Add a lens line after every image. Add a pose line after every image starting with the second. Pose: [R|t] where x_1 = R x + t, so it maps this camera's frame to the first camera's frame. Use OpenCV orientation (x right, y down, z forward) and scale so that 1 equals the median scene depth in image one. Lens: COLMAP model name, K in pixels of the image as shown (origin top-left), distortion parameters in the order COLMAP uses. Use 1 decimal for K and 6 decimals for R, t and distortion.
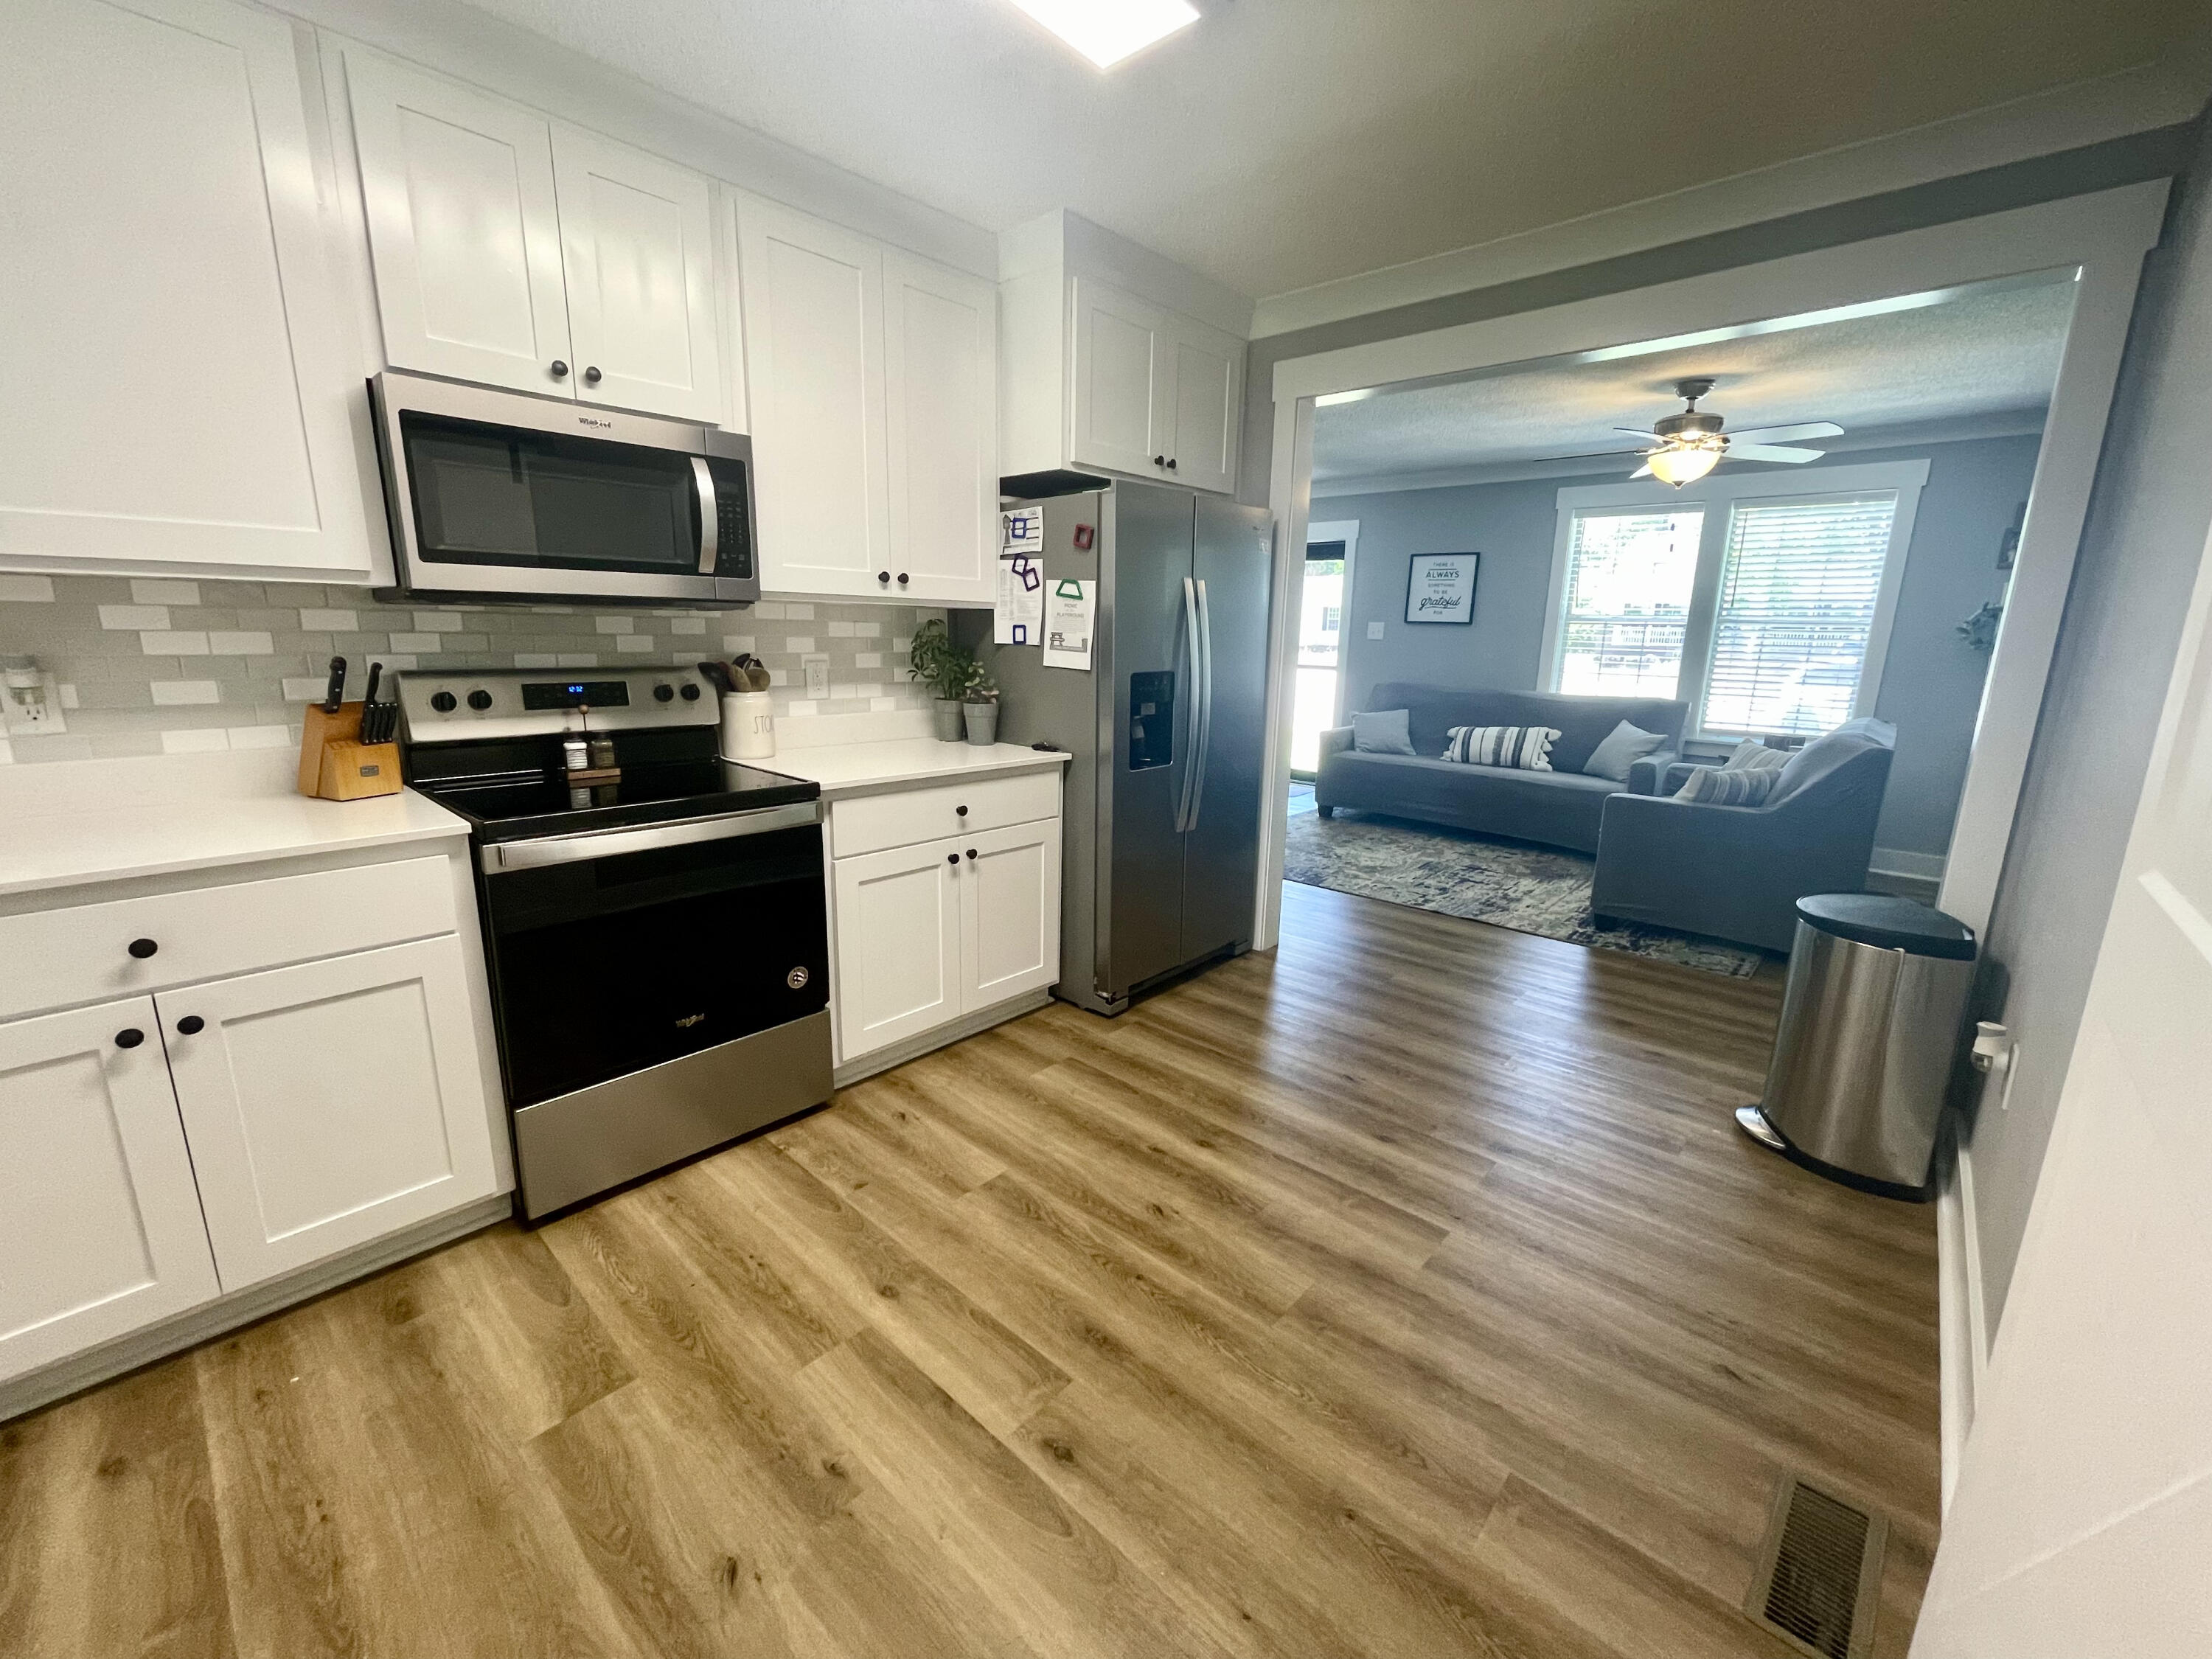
lens RADIAL K [[892.9, 0, 1103.5], [0, 892.9, 815.5], [0, 0, 1]] dist [-0.009931, 0.006411]
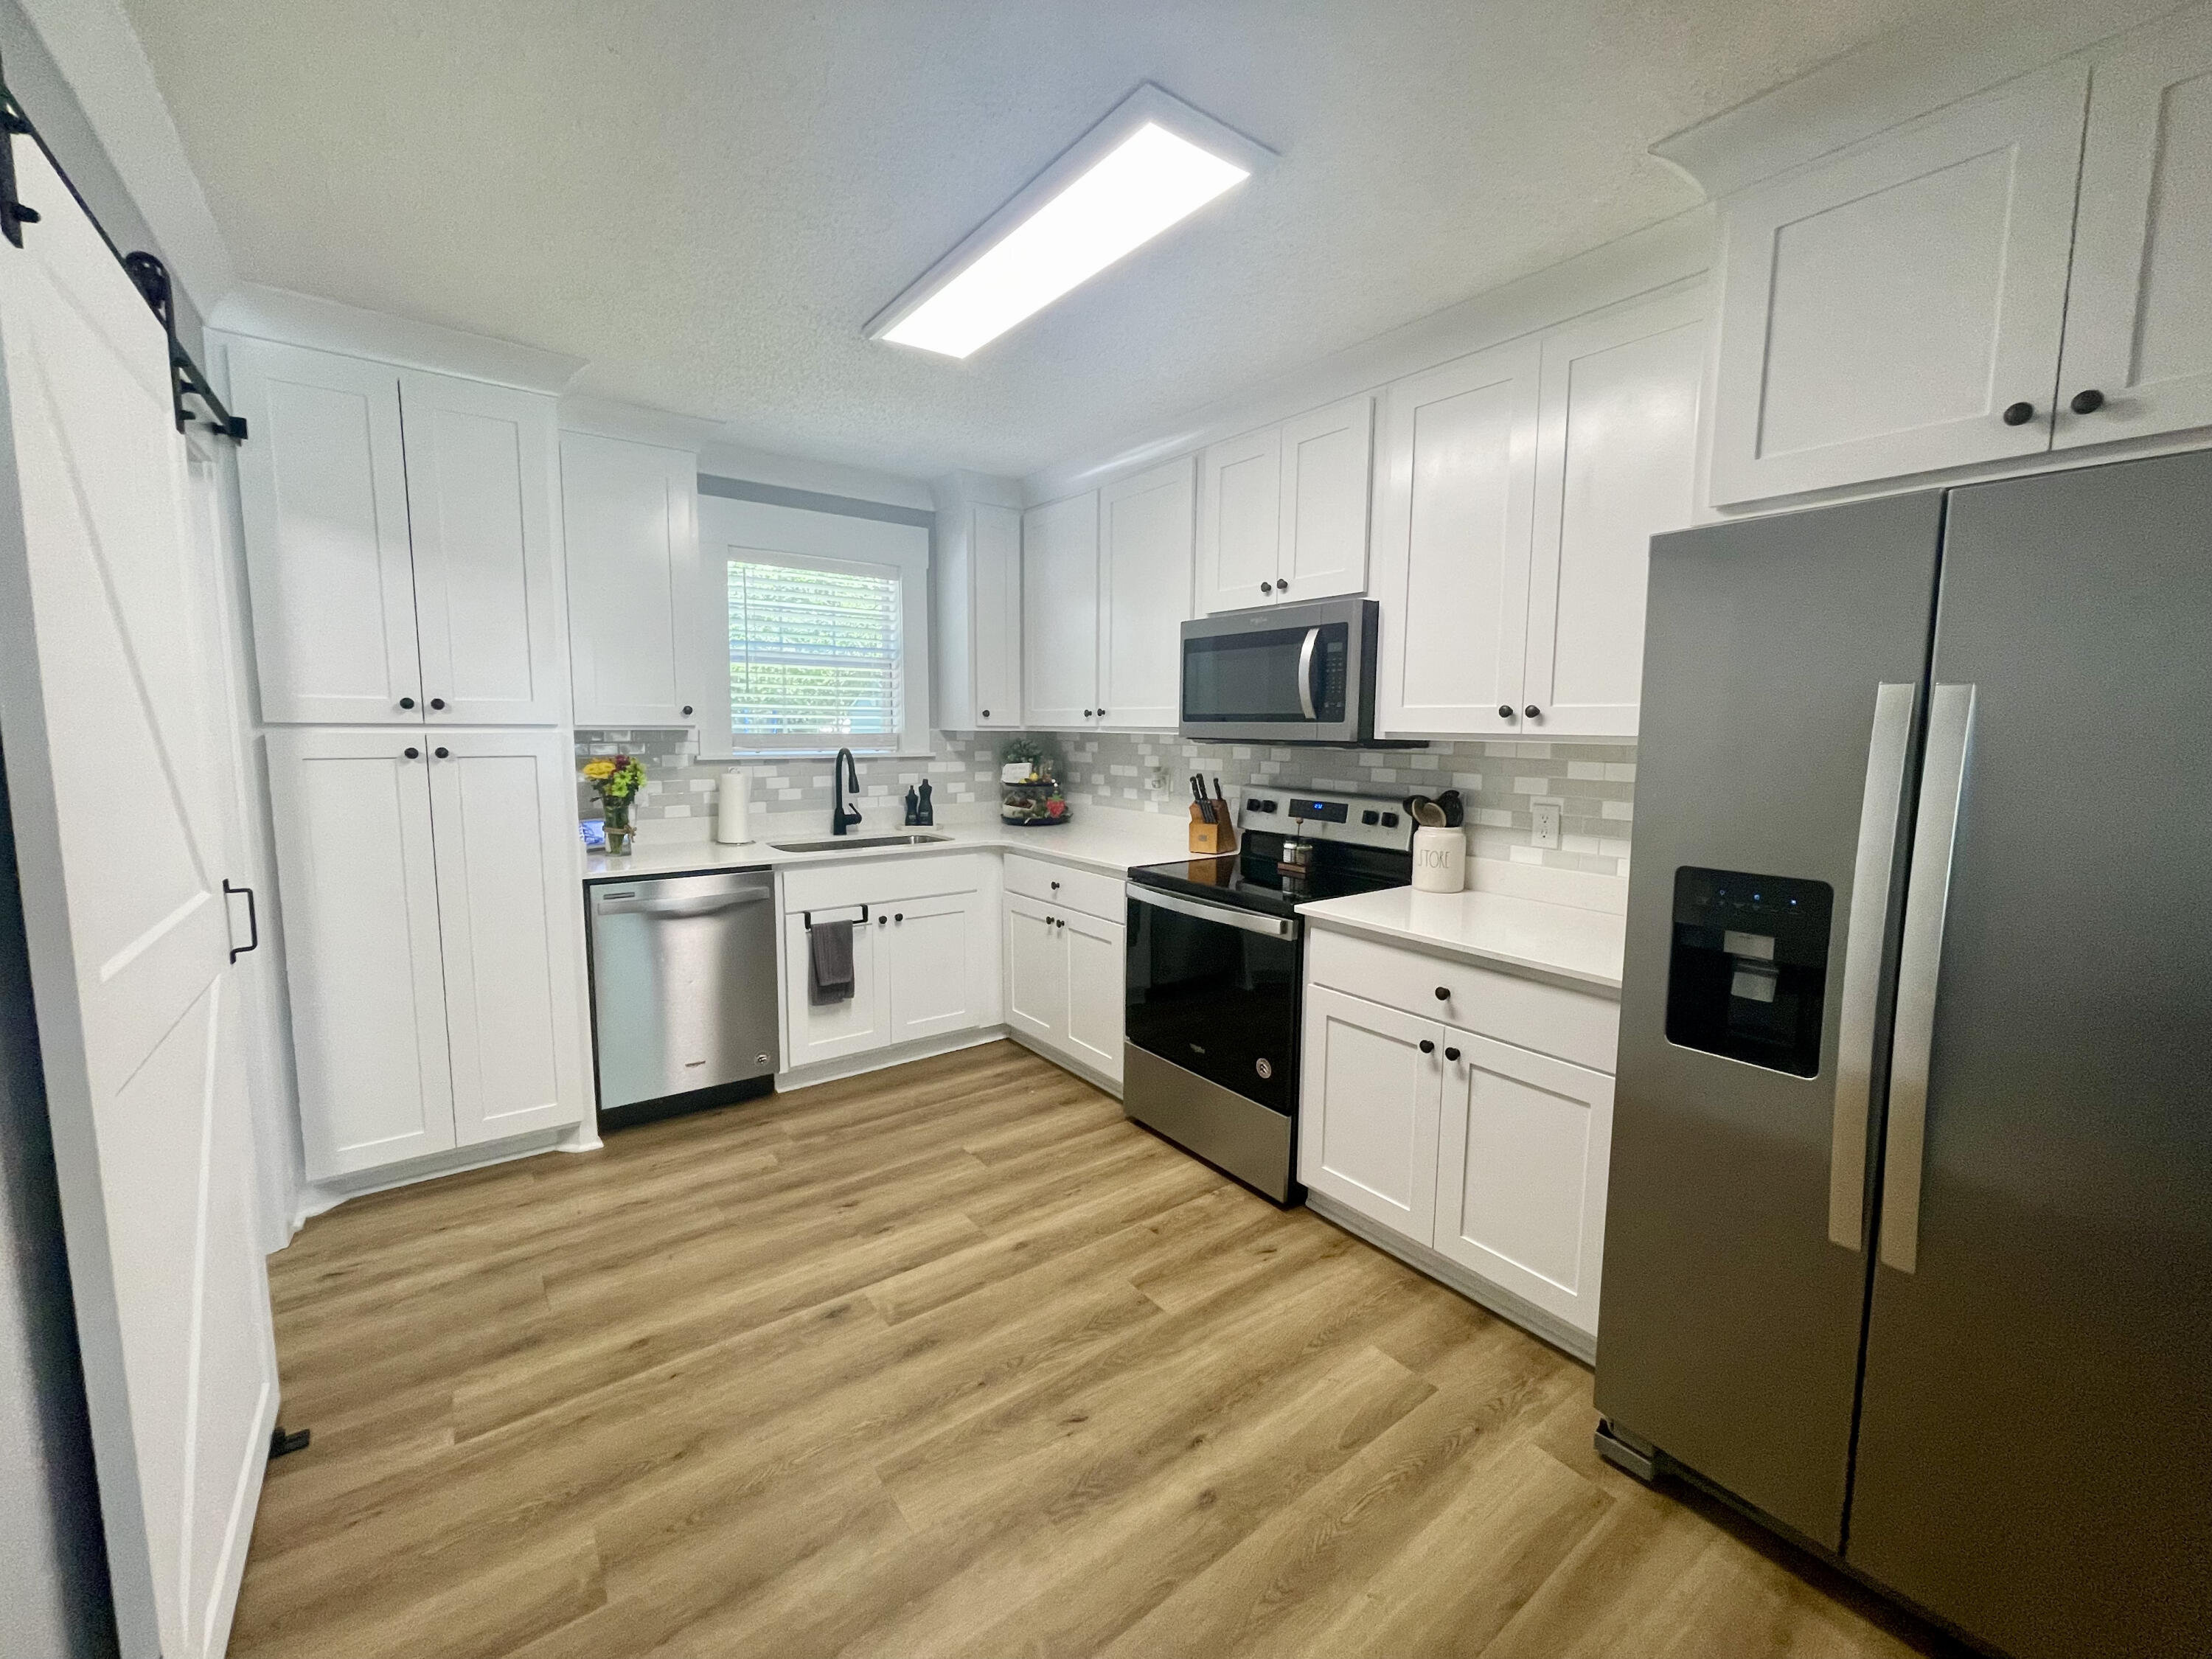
lens RADIAL K [[892.9, 0, 1103.5], [0, 892.9, 815.5], [0, 0, 1]] dist [-0.009931, 0.006411]
pose [[-0.183142, 0.083552, -0.979530, 0.843223], [-0.214351, 0.969015, 0.122732, -0.243385], [0.959434, 0.232441, -0.159558, 0.993849]]
